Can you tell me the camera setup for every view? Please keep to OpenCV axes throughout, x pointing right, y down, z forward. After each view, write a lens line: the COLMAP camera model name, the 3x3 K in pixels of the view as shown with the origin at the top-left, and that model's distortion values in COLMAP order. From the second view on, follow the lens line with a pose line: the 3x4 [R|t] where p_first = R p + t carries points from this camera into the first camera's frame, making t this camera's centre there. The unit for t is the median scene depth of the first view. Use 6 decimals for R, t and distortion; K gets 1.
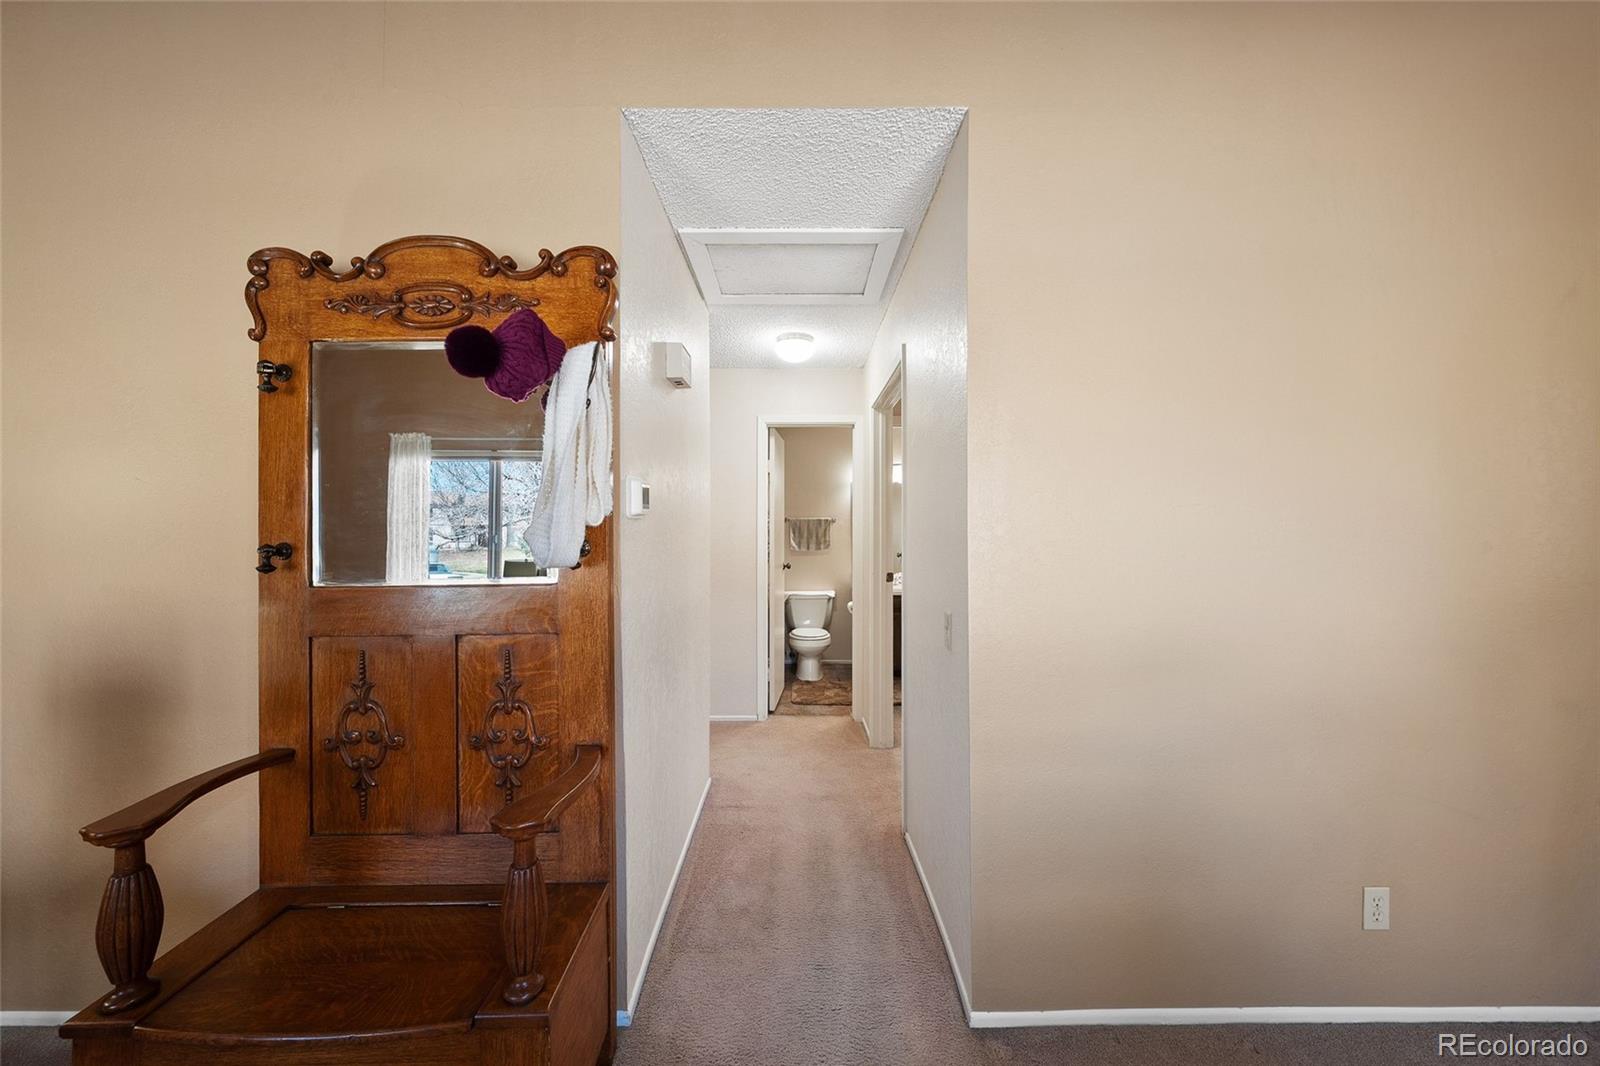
lens RADIAL K [[555.6, 0, 791.2], [0, 555.6, 530.8], [0, 0, 1]] dist [-0.000751, -0.000189]
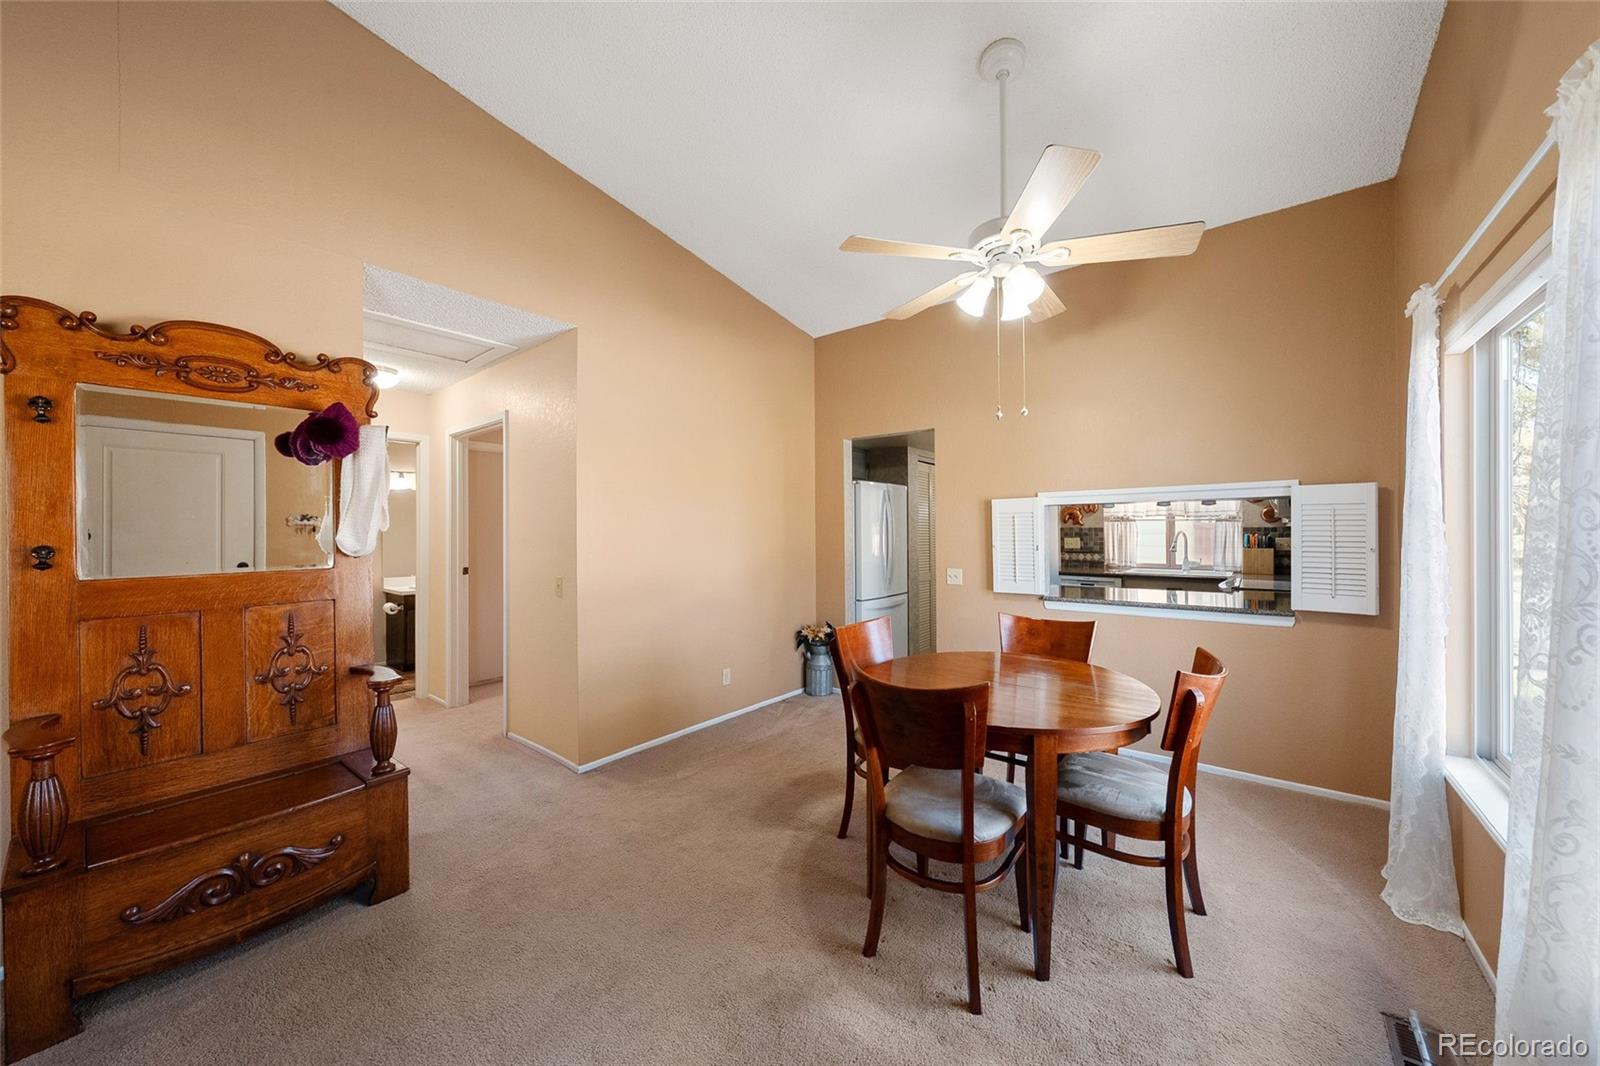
lens RADIAL K [[564.9, 0, 818.5], [0, 564.9, 533.2], [0, 0, 1]] dist [-0.001035, -0.000118]
pose [[0.620850, -0.003285, 0.783922, -0.823255], [0.002467, 0.999994, 0.002236, -0.002895], [-0.783925, 0.000546, 0.620855, -1.074276]]
